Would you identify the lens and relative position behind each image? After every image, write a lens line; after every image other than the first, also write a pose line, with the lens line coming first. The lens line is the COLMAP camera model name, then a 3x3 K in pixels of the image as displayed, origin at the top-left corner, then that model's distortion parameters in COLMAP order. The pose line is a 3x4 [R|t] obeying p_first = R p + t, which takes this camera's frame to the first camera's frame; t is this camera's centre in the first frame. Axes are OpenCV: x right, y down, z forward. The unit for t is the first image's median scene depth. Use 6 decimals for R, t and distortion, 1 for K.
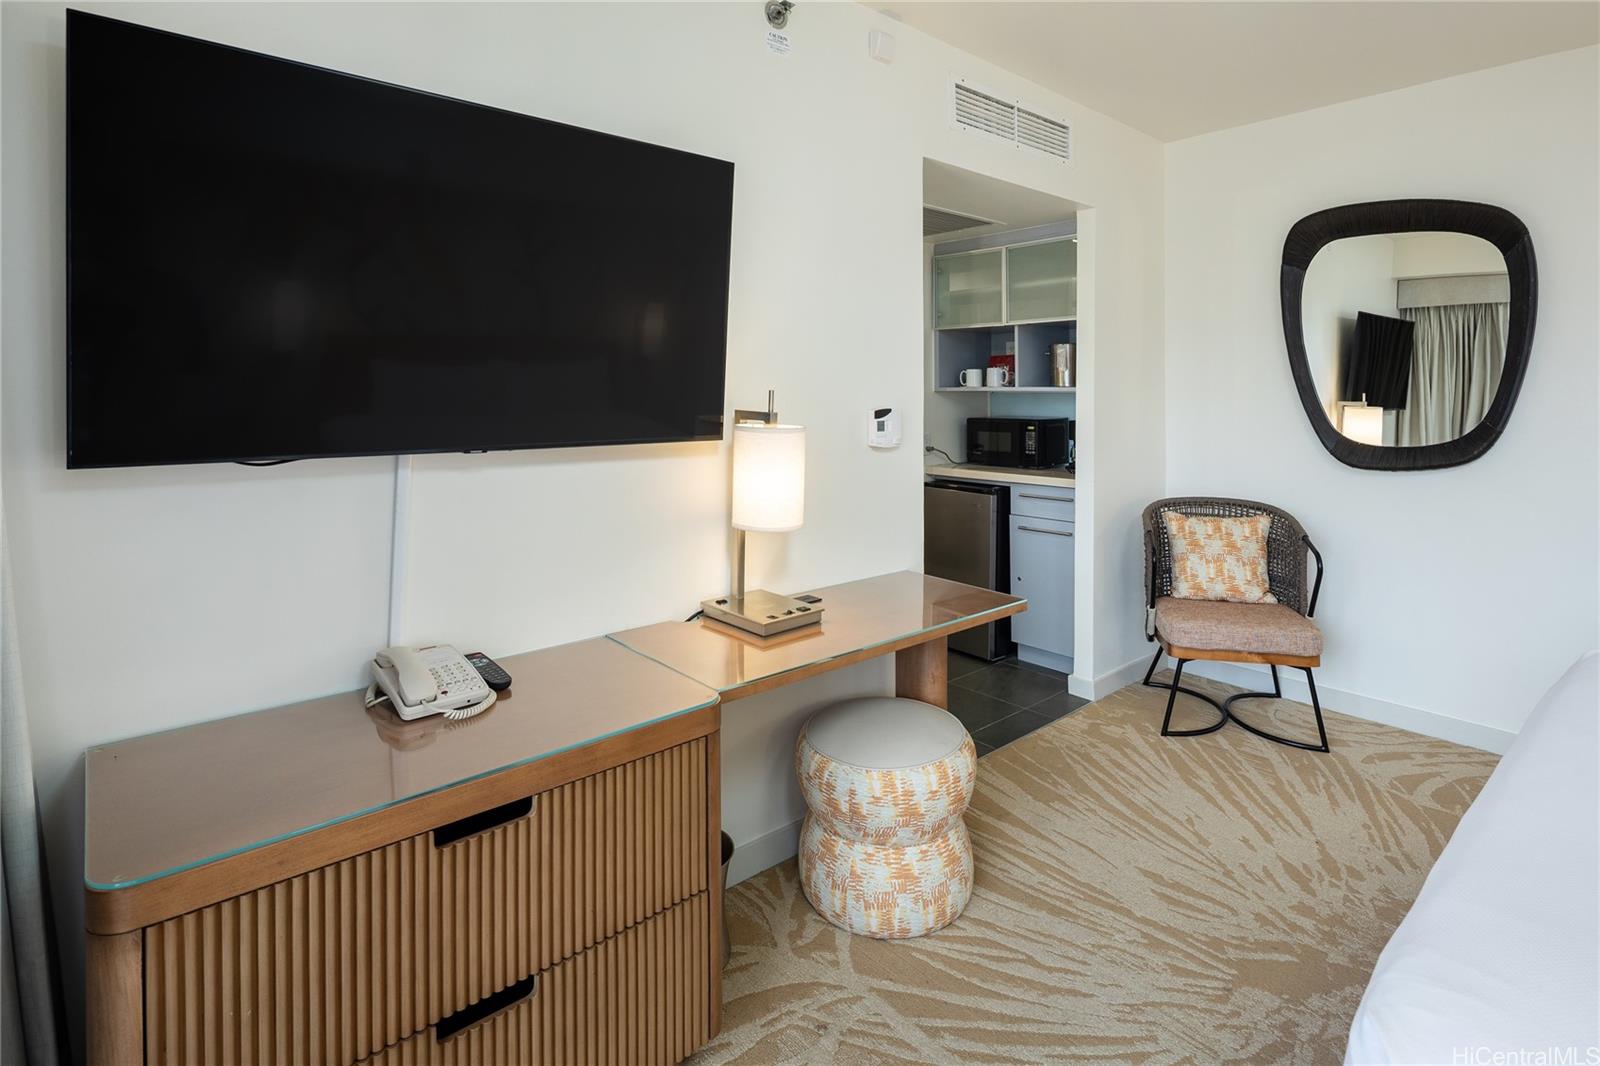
lens RADIAL K [[787.3, 0, 776.2], [0, 787.3, 456.6], [0, 0, 1]] dist [0.003268, -0.003943]
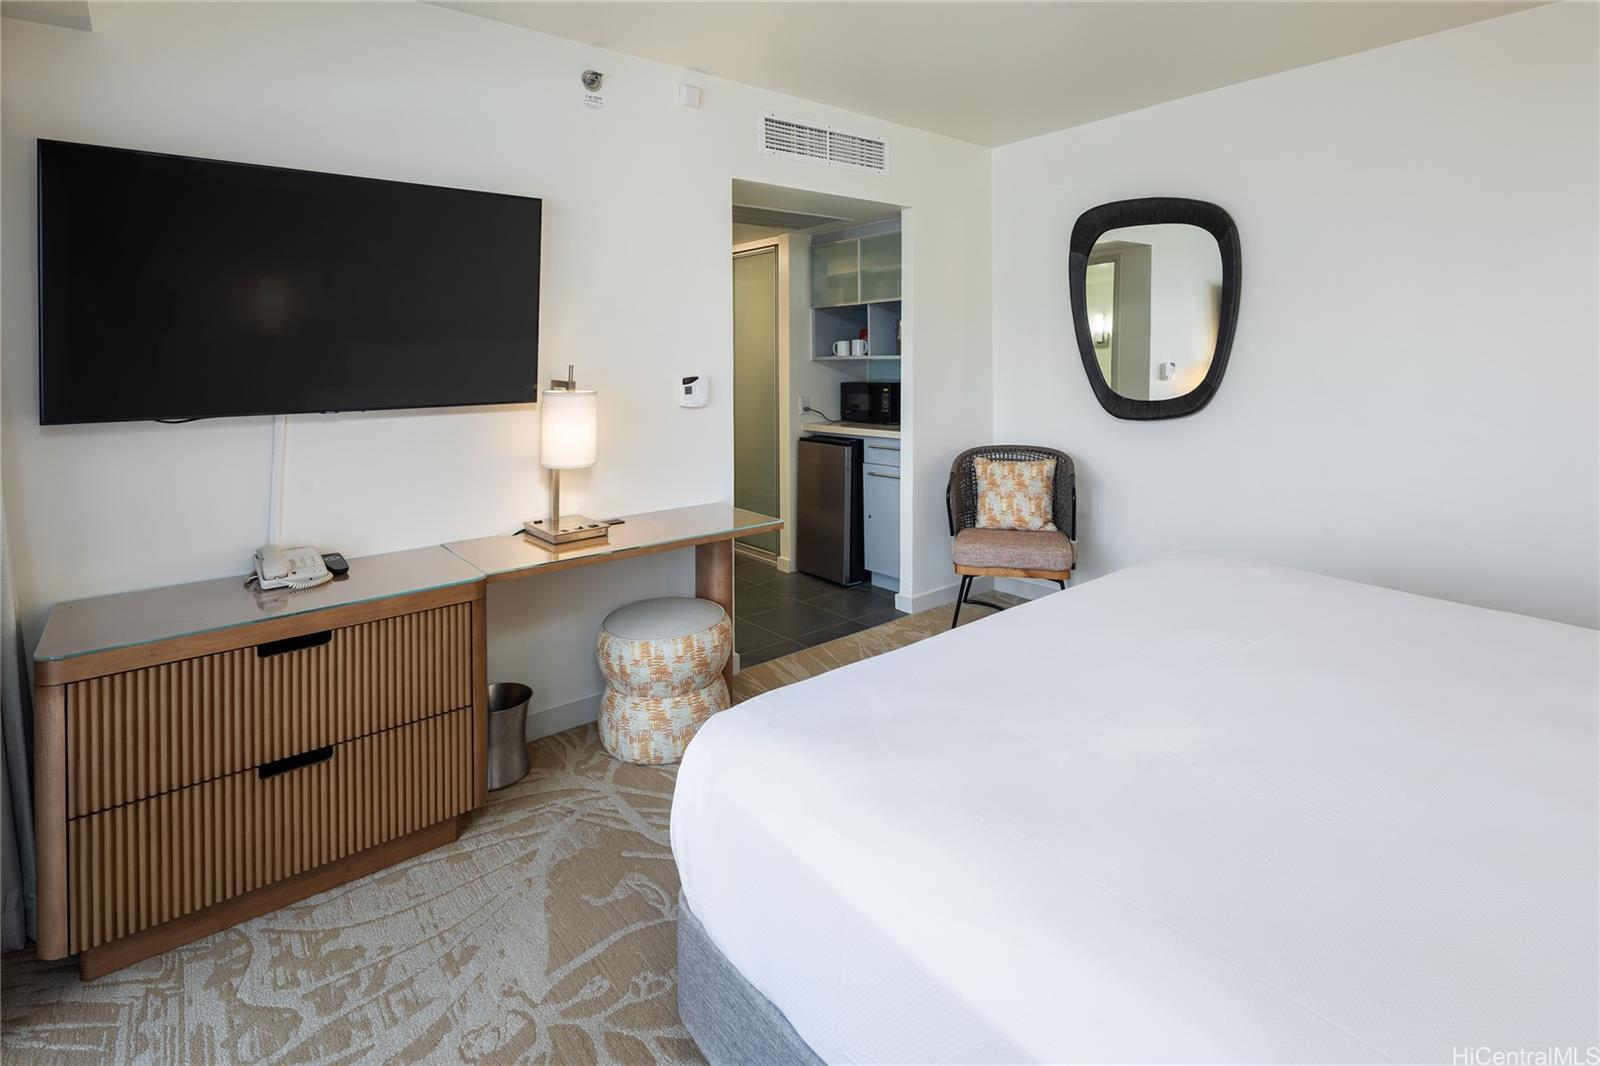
lens RADIAL K [[787.3, 0, 805.9], [0, 787.3, 413.2], [0, 0, 1]] dist [0.003268, -0.003943]
pose [[0.999502, -0.014924, -0.027800, 0.360559], [0.014577, 0.999814, -0.012632, 0.018081], [0.027984, 0.012221, 0.999534, -0.284752]]
